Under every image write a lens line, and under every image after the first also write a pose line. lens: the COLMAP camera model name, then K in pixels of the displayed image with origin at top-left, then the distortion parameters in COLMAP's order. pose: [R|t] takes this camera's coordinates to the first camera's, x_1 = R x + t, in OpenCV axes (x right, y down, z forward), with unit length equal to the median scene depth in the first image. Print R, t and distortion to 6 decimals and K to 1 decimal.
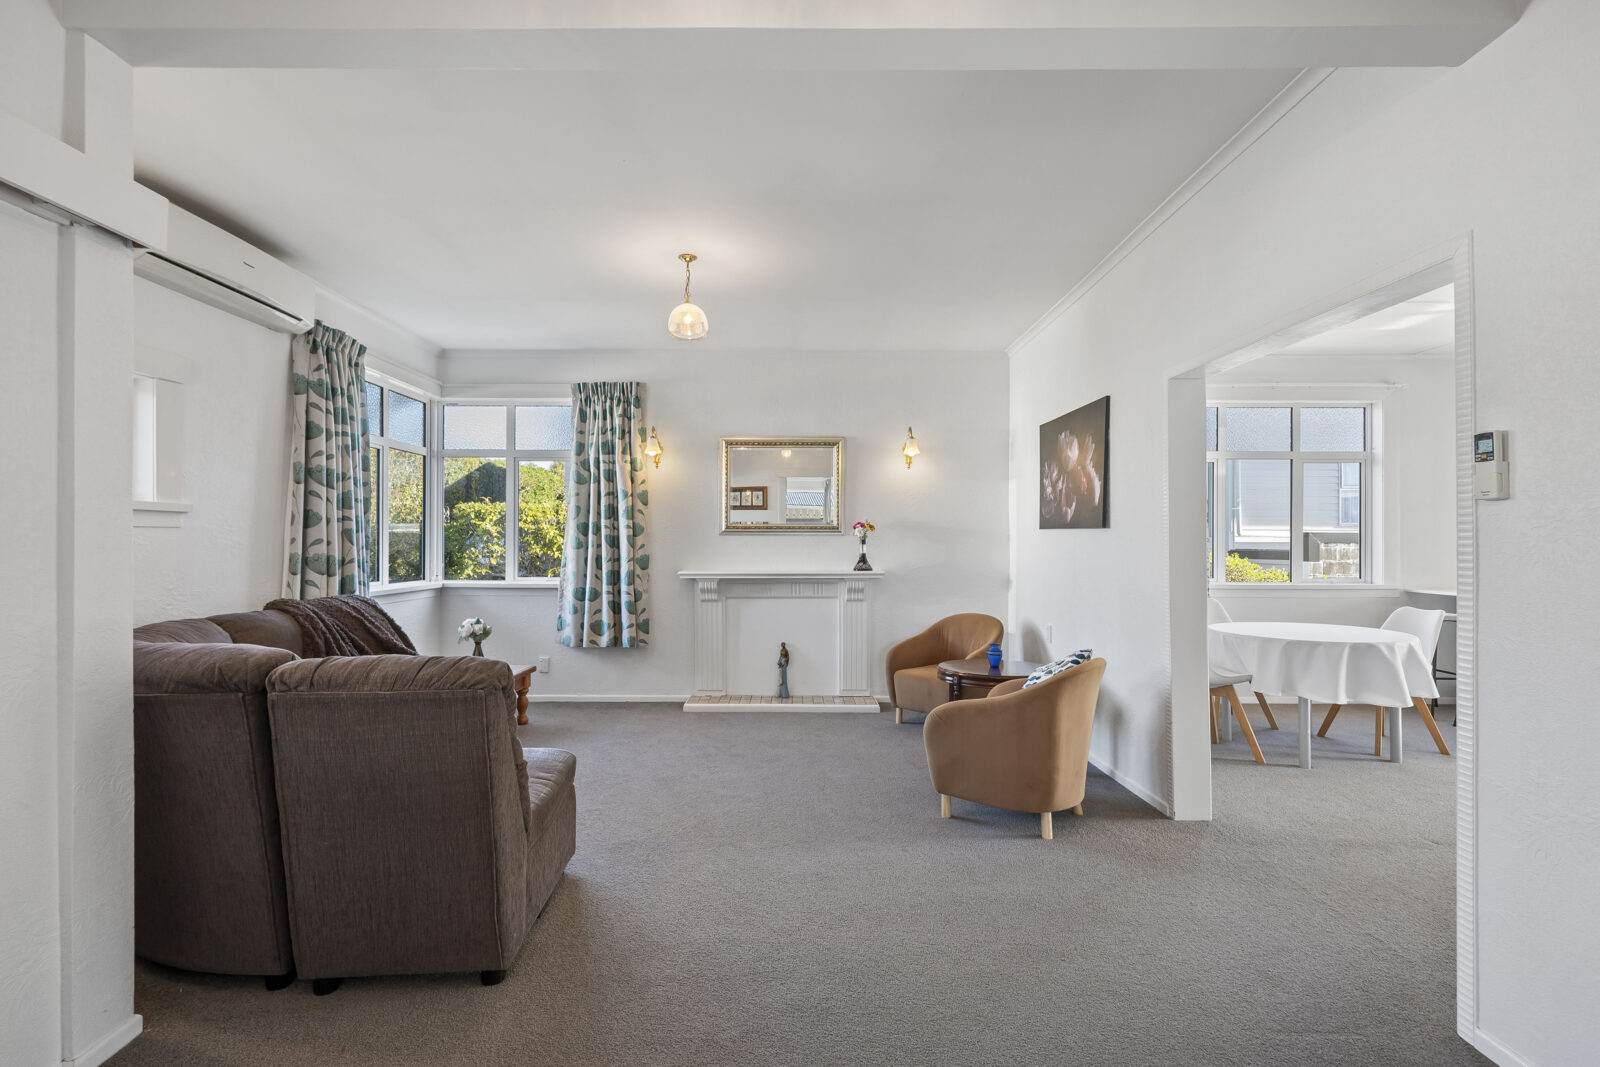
lens RADIAL K [[700.7, 0, 795.0], [0, 700.7, 539.0], [0, 0, 1]] dist [0.001369, 0.000463]
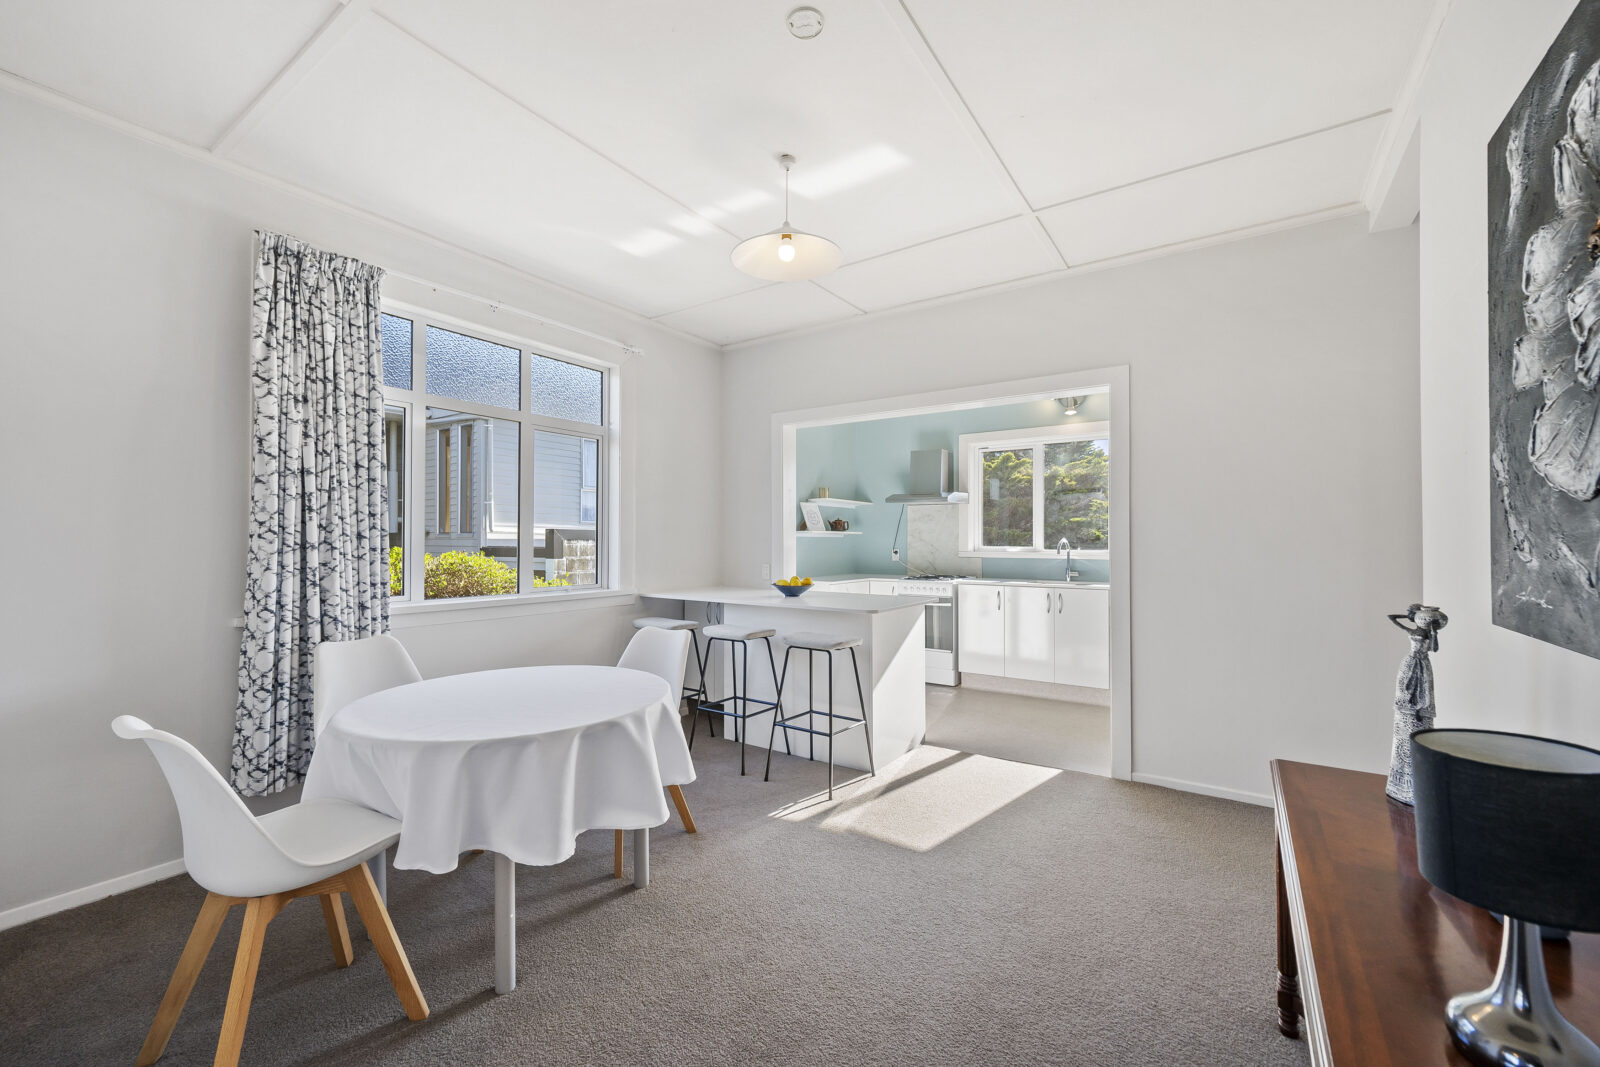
lens RADIAL K [[643.7, 0, 800.1], [0, 643.7, 540.0], [0, 0, 1]] dist [-0.000934, -0.000051]
pose [[0.553171, 0.001127, 0.833067, 0.435870], [-0.005783, 0.999980, 0.002487, 0.004576], [-0.833048, -0.006194, 0.553166, 0.541876]]
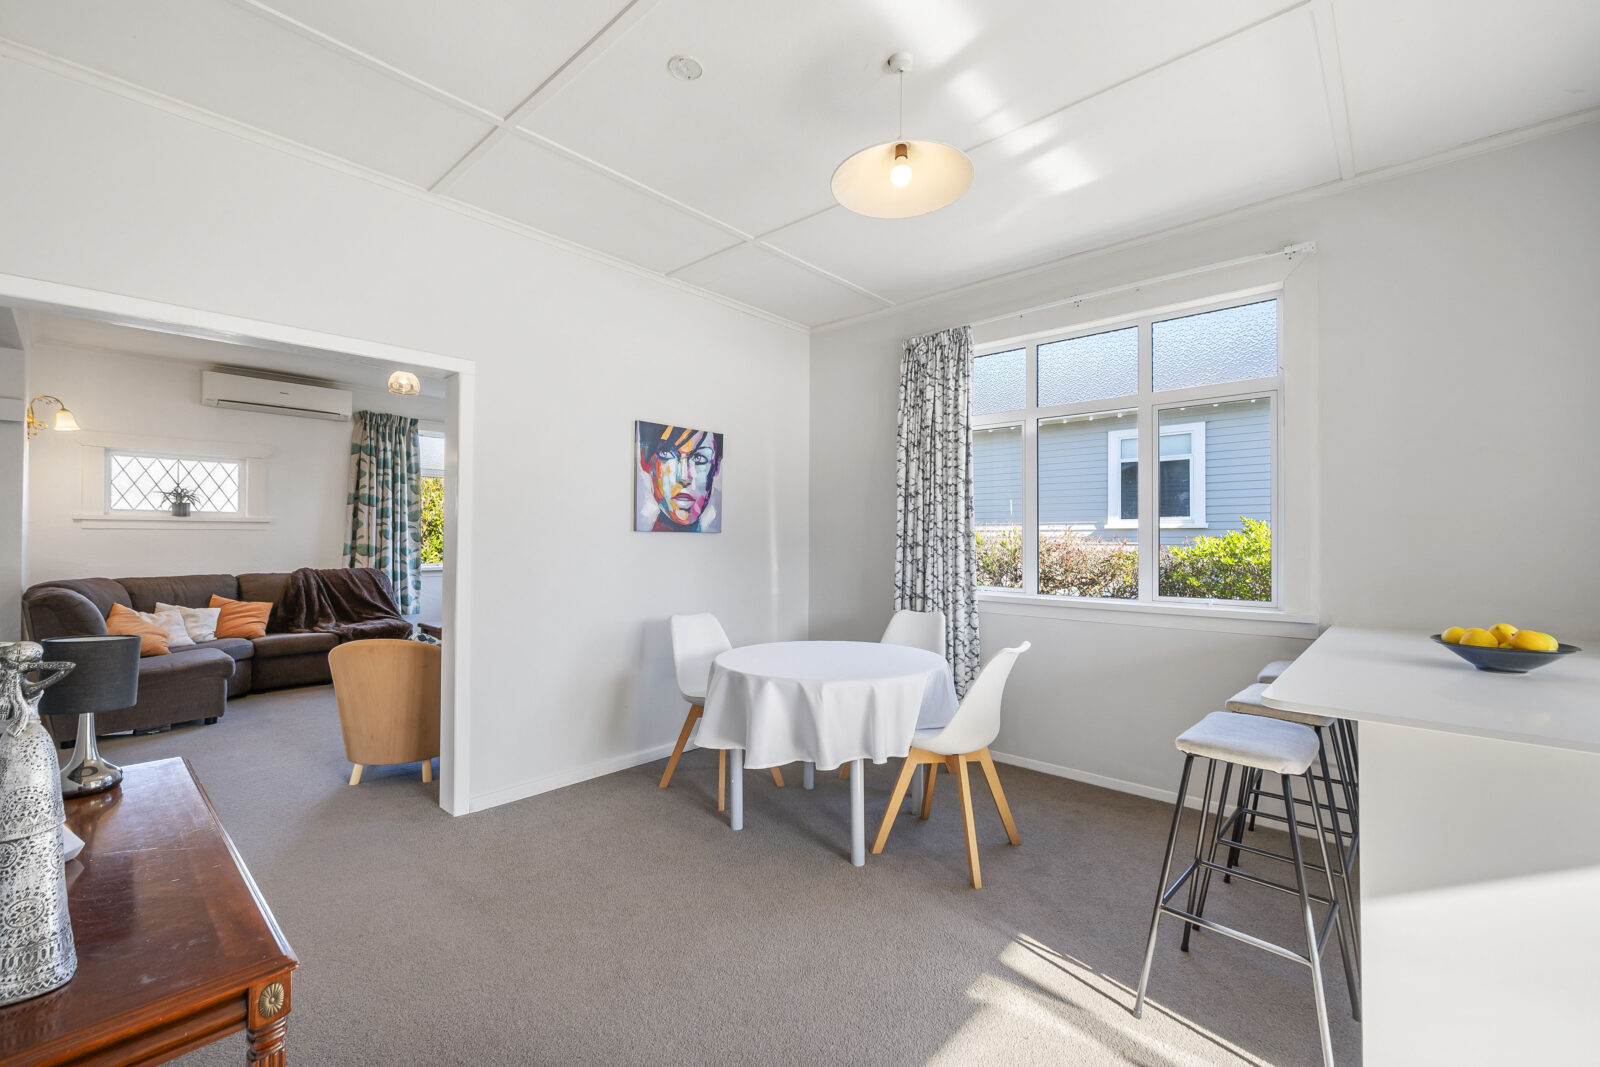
lens RADIAL K [[673.3, 0, 797.9], [0, 673.3, 538.0], [0, 0, 1]] dist [-0.000378, -0.000011]
pose [[0.739274, -0.000346, -0.673405, 1.215900], [-0.000577, 0.999999, -0.001147, 0.007308], [0.673404, 0.001236, 0.739273, 0.468220]]
